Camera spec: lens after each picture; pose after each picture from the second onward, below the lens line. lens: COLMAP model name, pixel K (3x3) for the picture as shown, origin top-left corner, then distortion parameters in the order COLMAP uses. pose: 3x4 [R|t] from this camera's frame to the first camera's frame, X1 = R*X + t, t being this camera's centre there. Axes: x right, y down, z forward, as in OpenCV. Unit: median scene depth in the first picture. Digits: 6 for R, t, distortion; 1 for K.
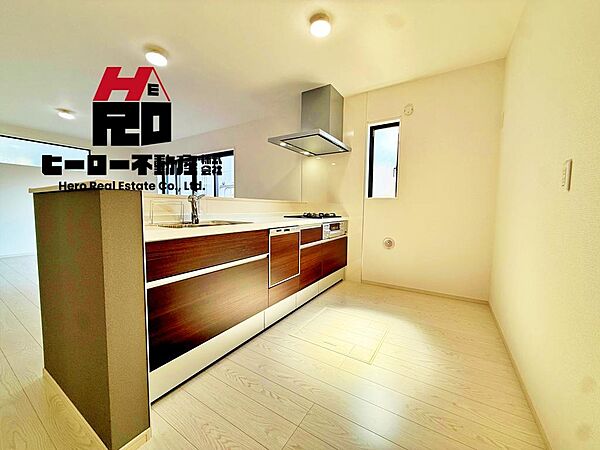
lens RADIAL K [[237.8, 0, 296.6], [0, 237.8, 224.8], [0, 0, 1]] dist [-0.006639, -0.000320]
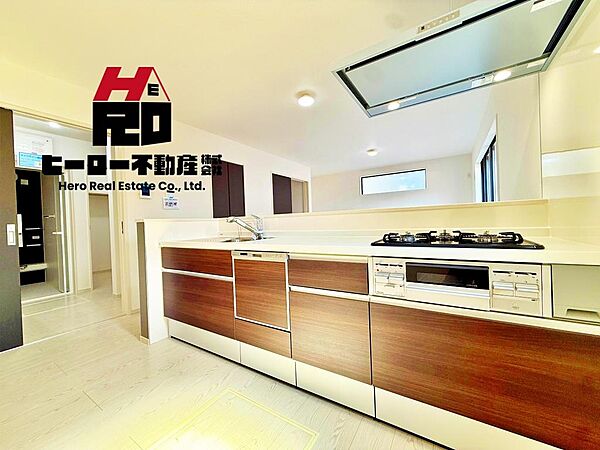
lens RADIAL K [[237.8, 0, 297.4], [0, 237.8, 224.7], [0, 0, 1]] dist [-0.006639, -0.000320]
pose [[-0.000179, -0.005282, -0.999986, 0.725494], [-0.035105, 0.999370, -0.005272, -0.077362], [0.999384, 0.035104, -0.000364, 1.159811]]
